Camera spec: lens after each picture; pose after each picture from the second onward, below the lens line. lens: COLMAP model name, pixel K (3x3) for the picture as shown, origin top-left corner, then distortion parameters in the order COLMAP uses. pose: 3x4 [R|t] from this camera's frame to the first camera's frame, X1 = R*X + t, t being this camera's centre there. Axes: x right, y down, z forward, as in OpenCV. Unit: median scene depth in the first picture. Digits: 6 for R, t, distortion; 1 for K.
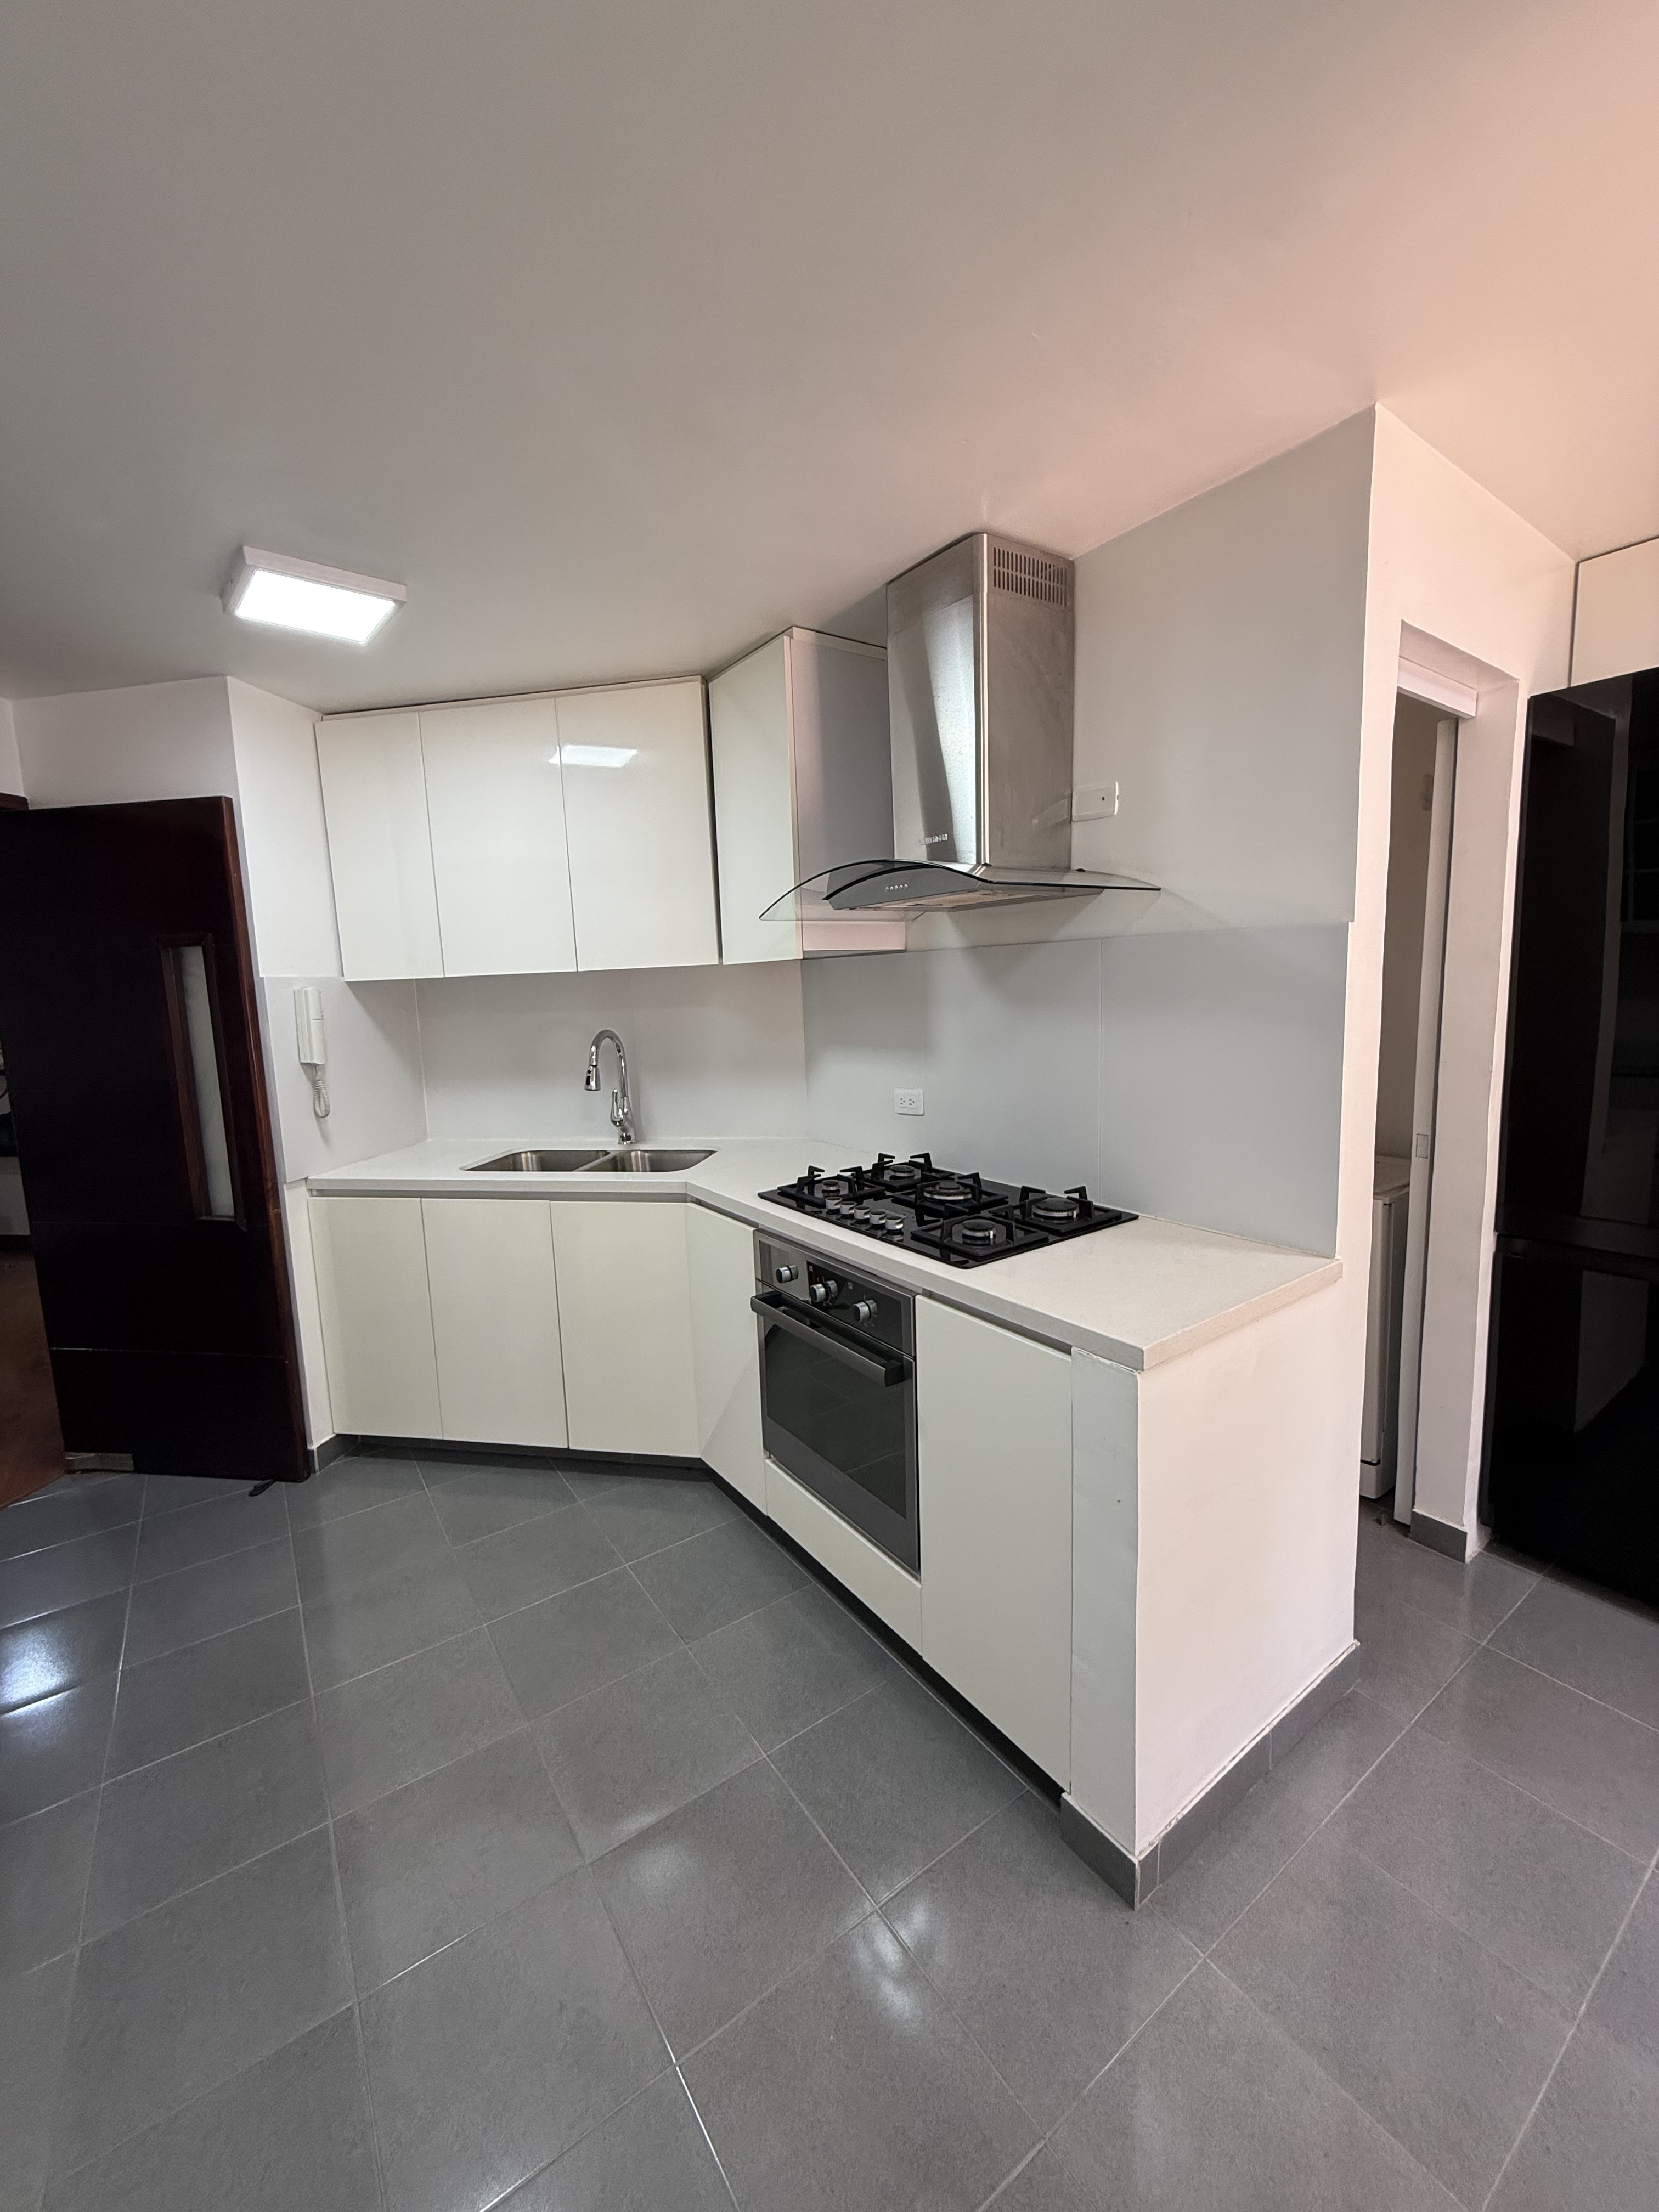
lens RADIAL K [[877.9, 0, 825.7], [0, 877.9, 1099.9], [0, 0, 1]] dist [0.000957, -0.000277]
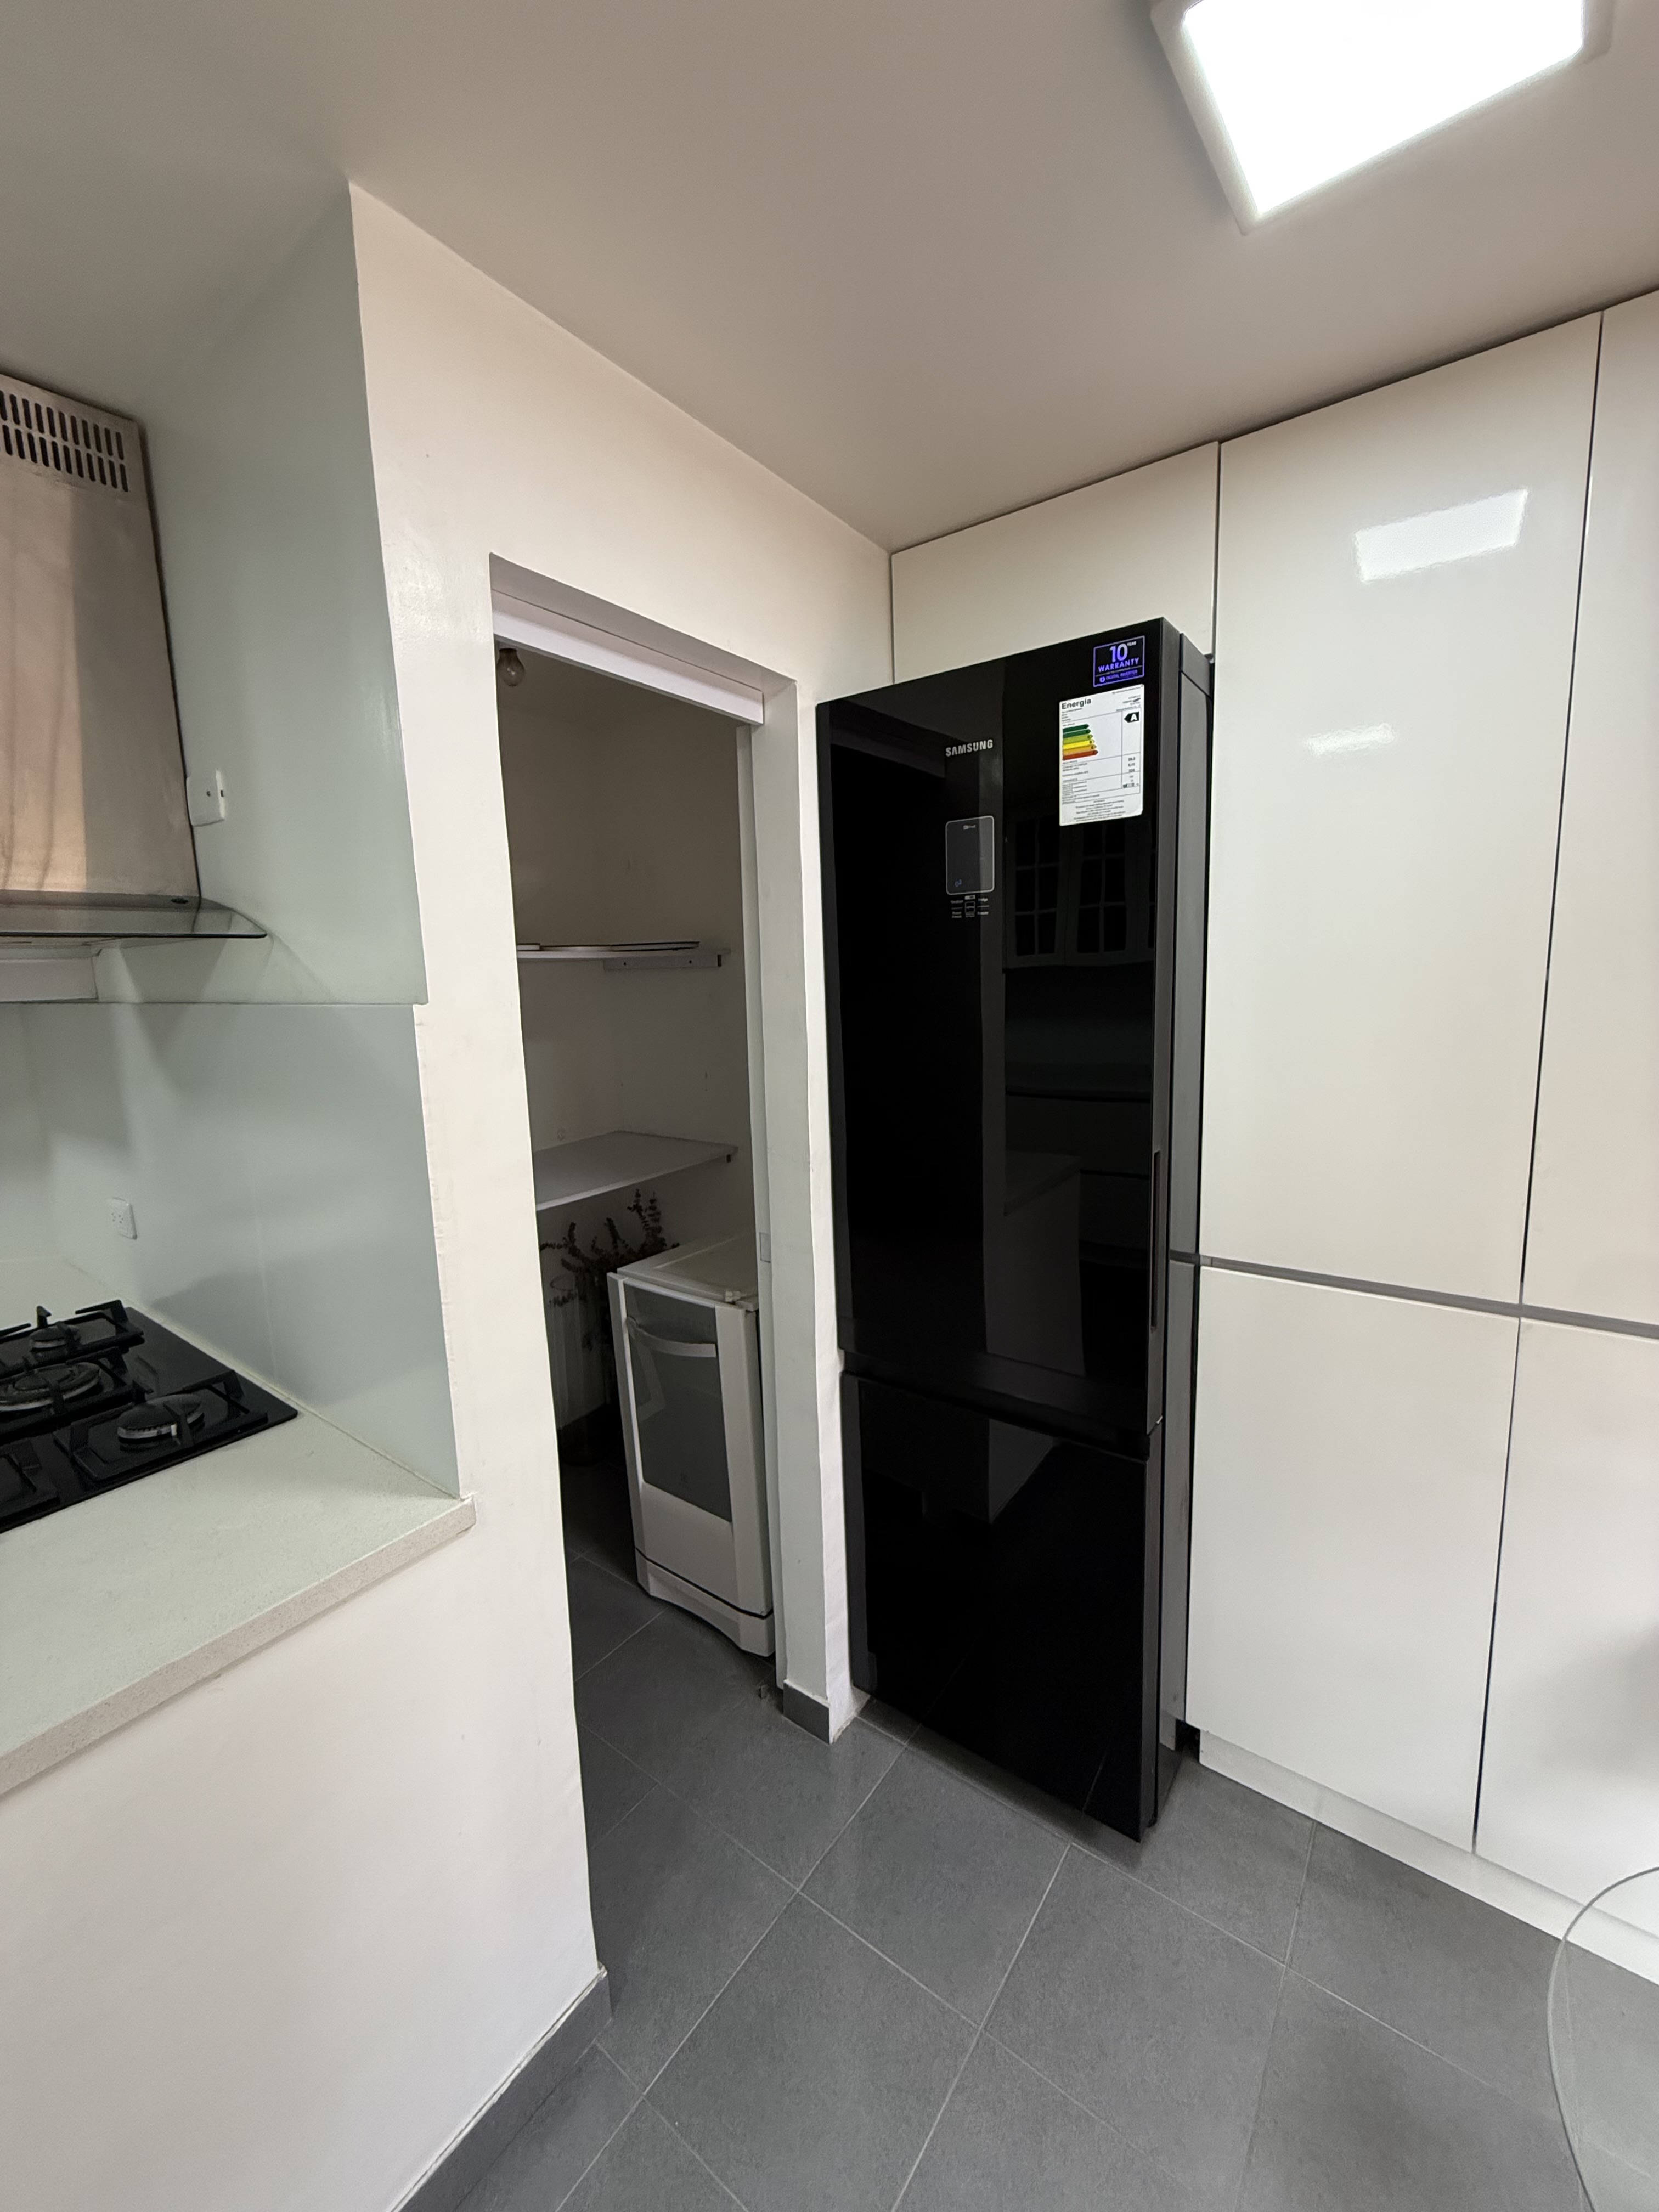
lens RADIAL K [[877.9, 0, 837.5], [0, 877.9, 1101.5], [0, 0, 1]] dist [0.000957, -0.000277]
pose [[0.948900, -0.041056, 0.312895, 0.508650], [0.040666, 0.999143, 0.007776, -0.089477], [-0.312946, 0.005345, 0.949756, 0.206383]]
